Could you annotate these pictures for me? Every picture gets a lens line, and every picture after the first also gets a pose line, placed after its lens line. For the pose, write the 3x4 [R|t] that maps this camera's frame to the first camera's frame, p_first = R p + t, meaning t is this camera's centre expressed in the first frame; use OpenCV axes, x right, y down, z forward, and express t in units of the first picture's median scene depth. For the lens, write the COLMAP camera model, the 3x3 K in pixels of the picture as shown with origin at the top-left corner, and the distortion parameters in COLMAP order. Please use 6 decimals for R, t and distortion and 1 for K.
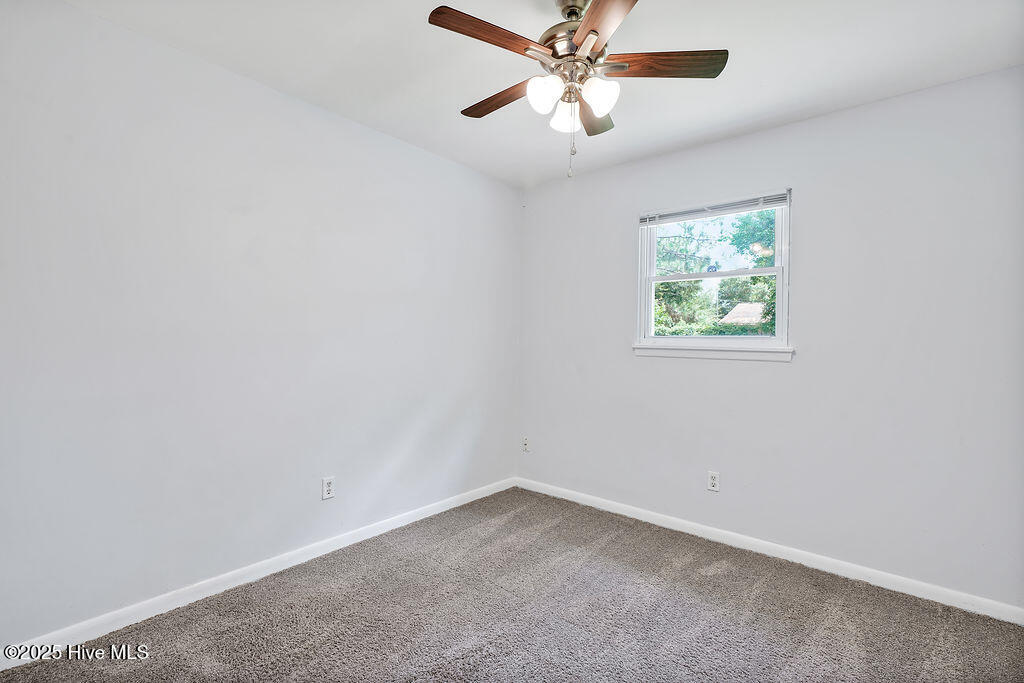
lens RADIAL K [[401.7, 0, 512.0], [0, 401.7, 341.5], [0, 0, 1]] dist [-0.000934, 0.000008]
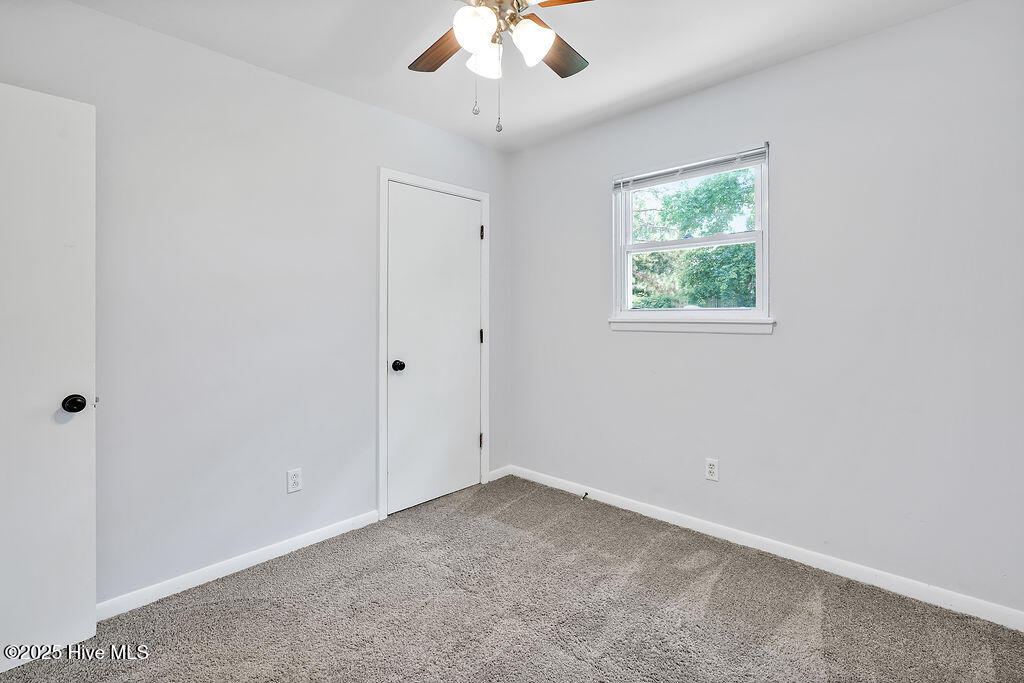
lens RADIAL K [[483.5, 0, 509.8], [0, 483.5, 319.0], [0, 0, 1]] dist [0.041412, -0.000234]
pose [[0.990852, -0.025397, -0.132543, 0.223455], [0.024964, 0.999676, -0.004921, 0.006489], [0.132625, 0.001567, 0.991165, -0.152656]]
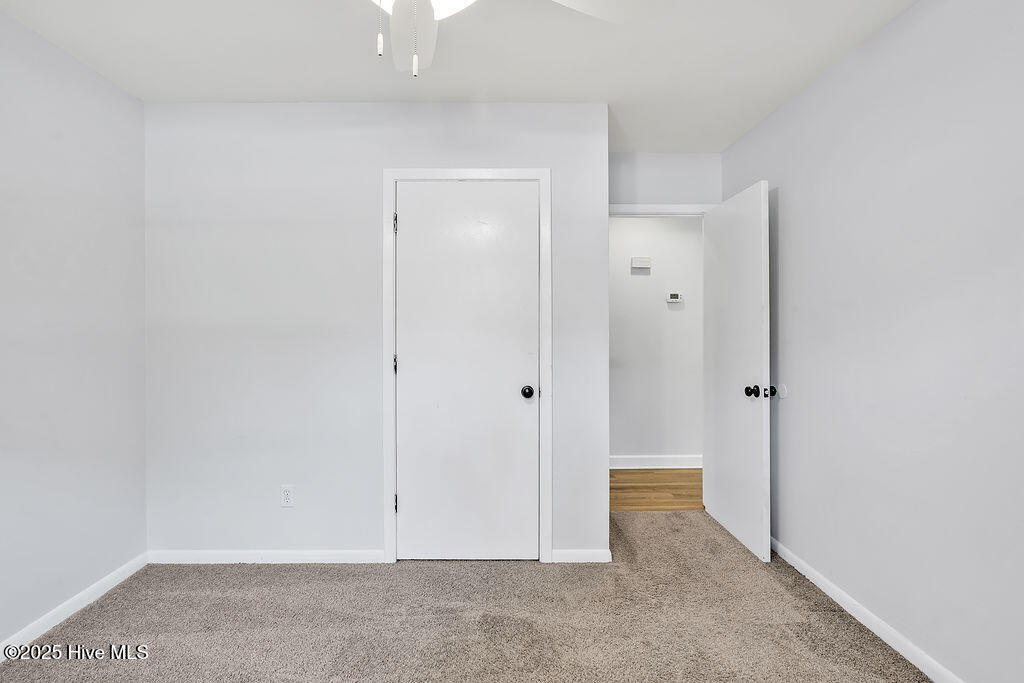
lens RADIAL K [[483.5, 0, 509.8], [0, 483.5, 319.0], [0, 0, 1]] dist [0.041412, -0.000234]
pose [[0.582043, -0.048080, -0.811735, 1.363075], [0.009472, 0.998584, -0.052355, 0.021031], [0.813103, 0.022784, 0.581674, 1.326902]]
